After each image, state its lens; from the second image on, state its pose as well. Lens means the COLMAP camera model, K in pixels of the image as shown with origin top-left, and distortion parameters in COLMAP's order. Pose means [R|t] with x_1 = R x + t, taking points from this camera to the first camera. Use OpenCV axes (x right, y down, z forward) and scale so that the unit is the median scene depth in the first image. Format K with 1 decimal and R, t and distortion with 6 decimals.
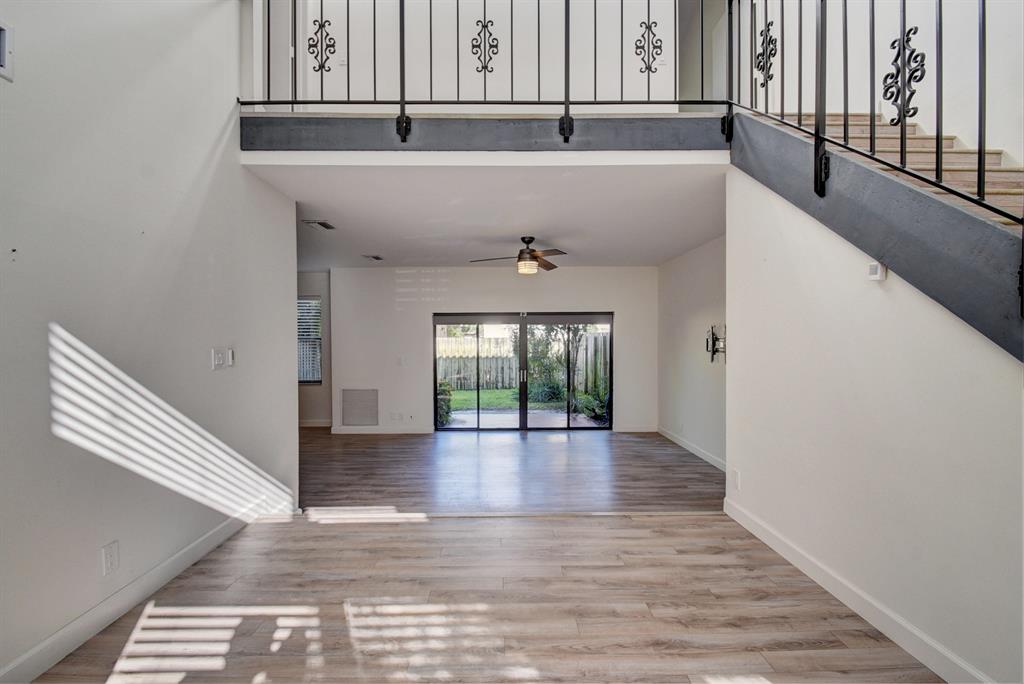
lens RADIAL K [[444.0, 0, 509.3], [0, 444.0, 341.2], [0, 0, 1]] dist [-0.001444, -0.005453]
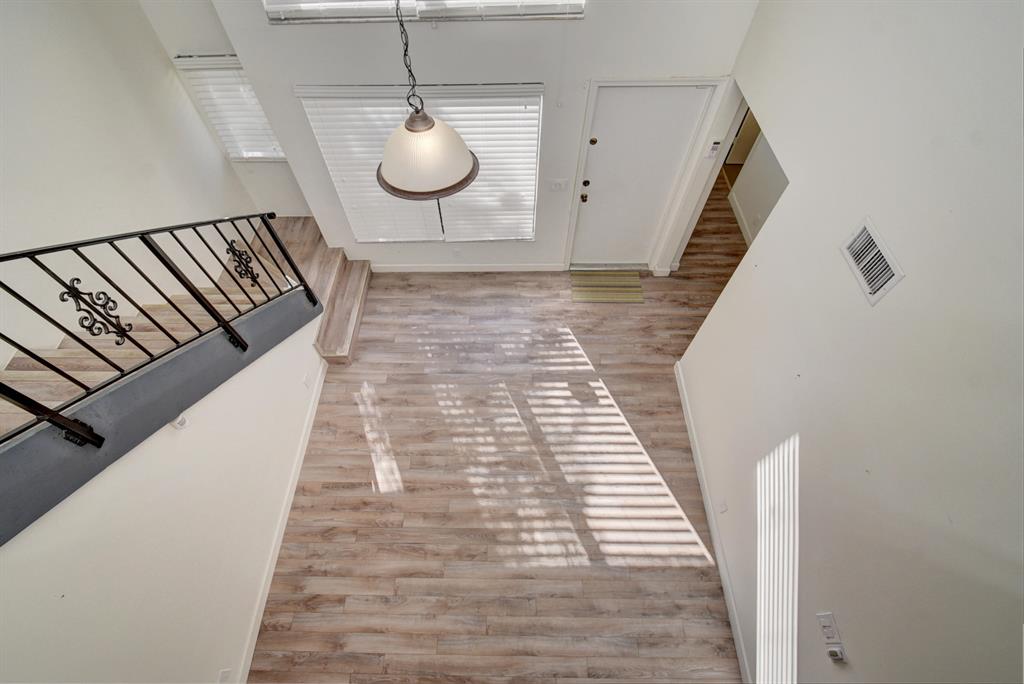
lens RADIAL K [[444.0, 0, 511.3], [0, 444.0, 337.4], [0, 0, 1]] dist [-0.001444, -0.005453]
pose [[-0.999758, -0.014757, 0.016342, -0.082151], [0.005598, 0.547472, 0.836805, -0.838694], [-0.021296, 0.836694, -0.547256, 0.921122]]
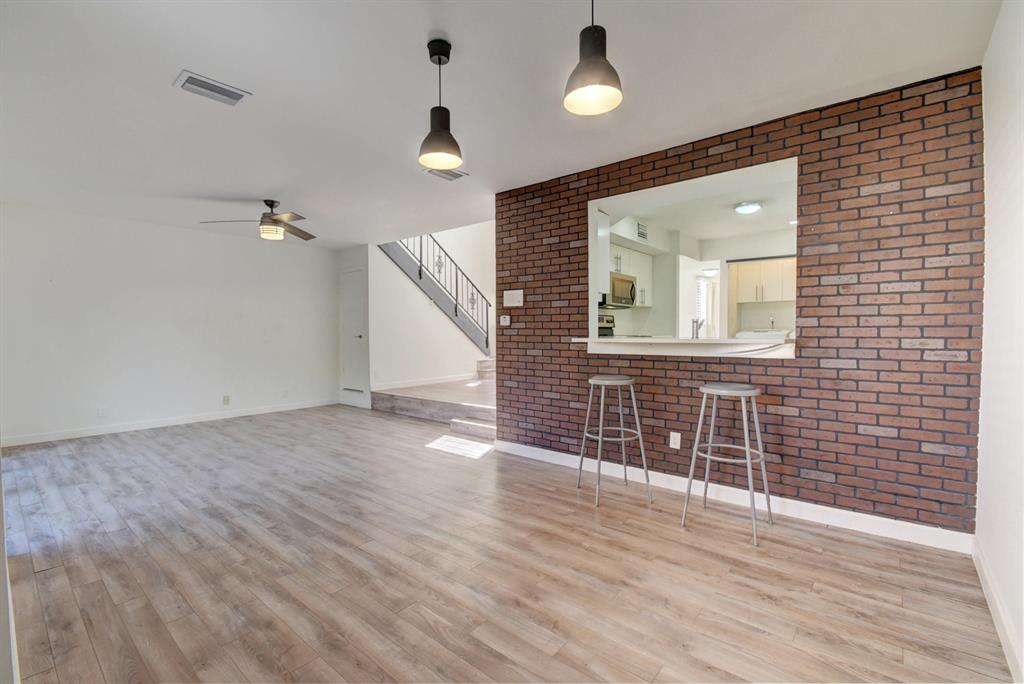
lens RADIAL K [[444.0, 0, 514.2], [0, 444.0, 339.0], [0, 0, 1]] dist [-0.001444, -0.005453]
pose [[-0.753789, -0.008931, 0.657056, -1.711448], [0.008285, 0.999699, 0.023092, 0.067398], [-0.657065, 0.022850, -0.753488, 2.395153]]
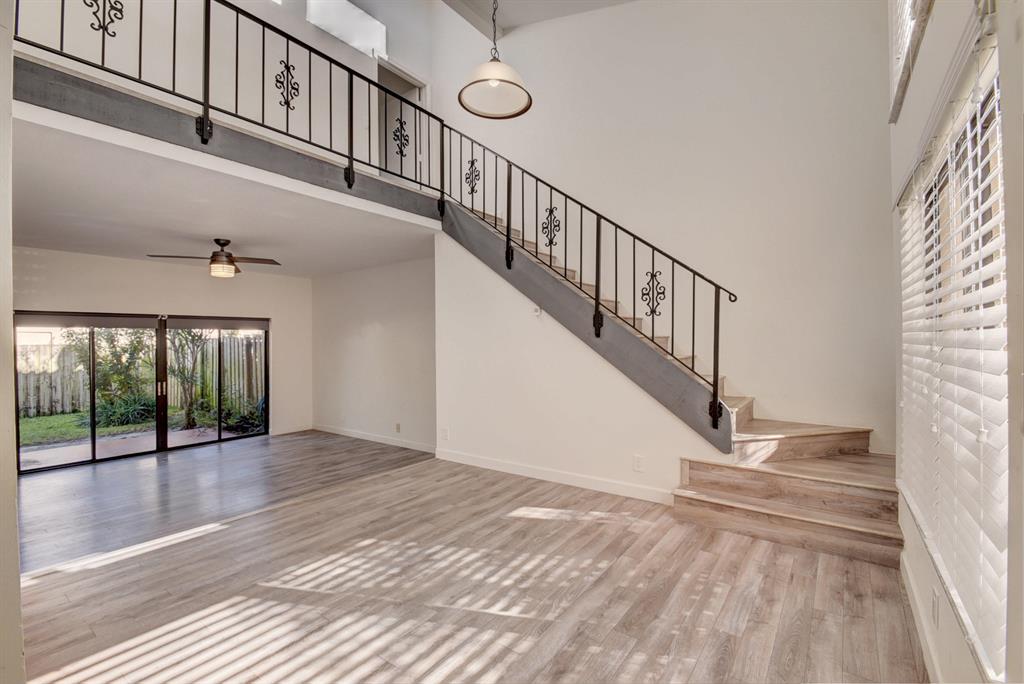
lens RADIAL K [[444.0, 0, 496.3], [0, 444.0, 342.1], [0, 0, 1]] dist [-0.001444, -0.005453]
pose [[0.618733, -0.003316, 0.785594, -0.612980], [0.012169, 0.999912, -0.005364, 0.001861], [-0.785507, 0.012879, 0.618719, -0.107342]]
